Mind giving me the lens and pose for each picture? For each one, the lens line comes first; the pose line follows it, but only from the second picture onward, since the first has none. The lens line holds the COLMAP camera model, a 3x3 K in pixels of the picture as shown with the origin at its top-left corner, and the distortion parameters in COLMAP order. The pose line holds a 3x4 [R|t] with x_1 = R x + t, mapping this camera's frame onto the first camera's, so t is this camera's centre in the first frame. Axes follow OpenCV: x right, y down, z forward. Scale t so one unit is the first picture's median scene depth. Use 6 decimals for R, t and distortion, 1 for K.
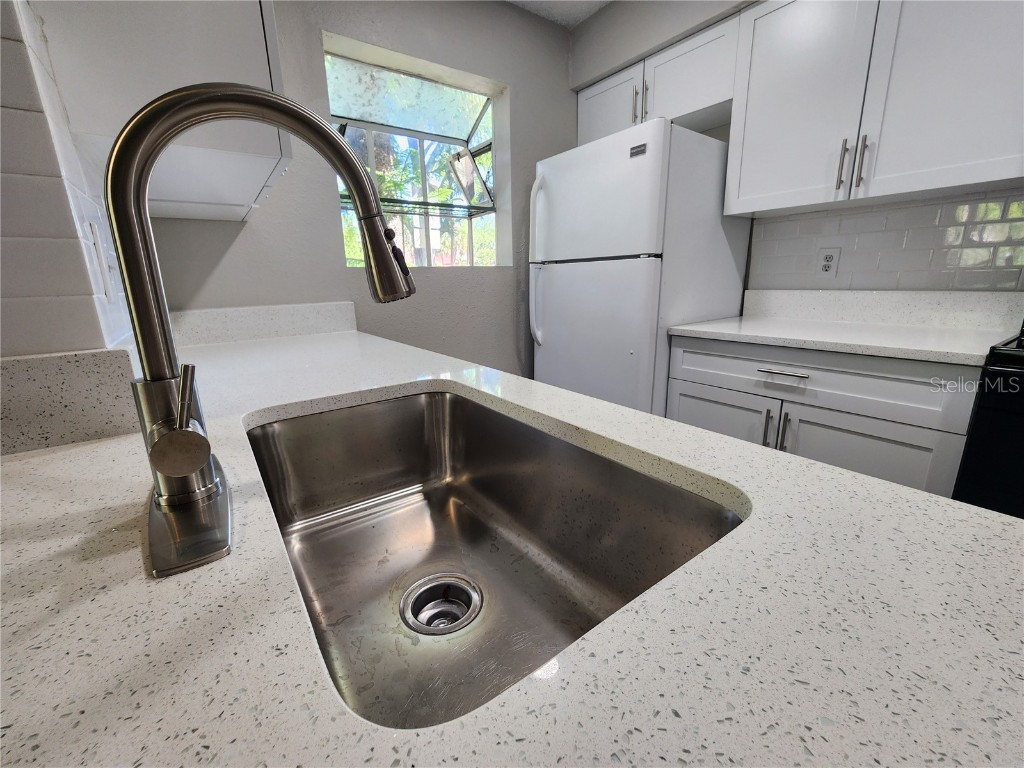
lens RADIAL K [[422.9, 0, 514.7], [0, 422.9, 385.3], [0, 0, 1]] dist [-0.004493, 0.003058]
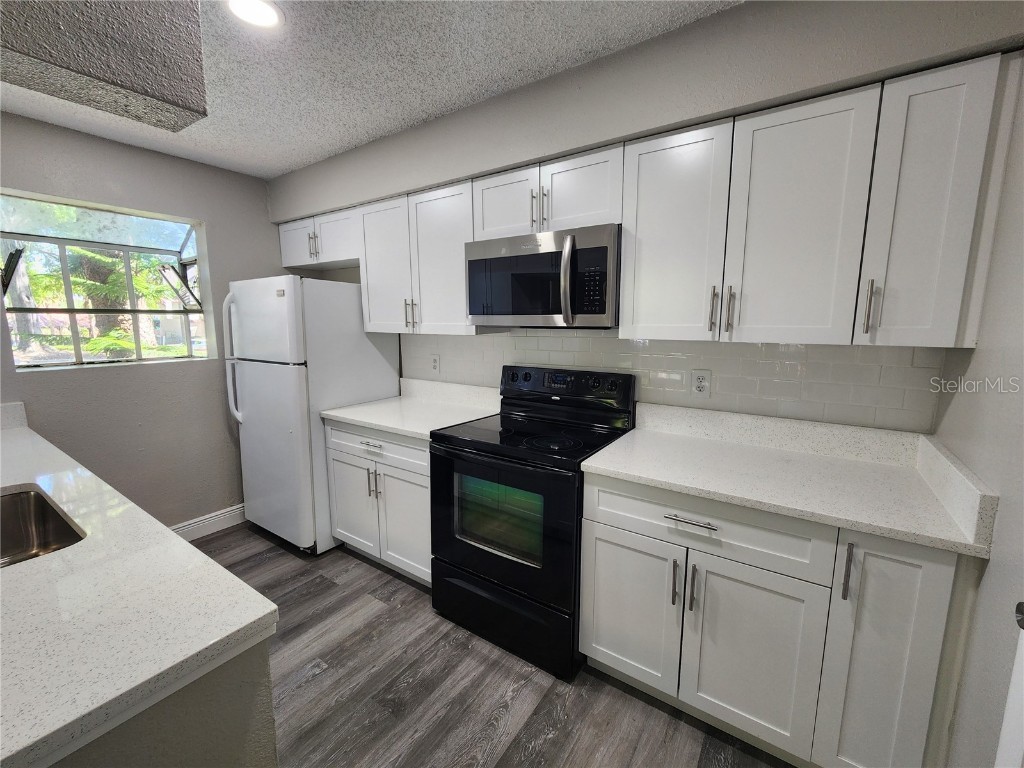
lens RADIAL K [[422.9, 0, 514.0], [0, 422.9, 383.3], [0, 0, 1]] dist [-0.004493, 0.003058]
pose [[0.939495, -0.028848, 0.341346, 0.463938], [0.064684, 0.993462, -0.094072, -0.055038], [-0.336400, 0.110460, 0.935218, -0.497919]]
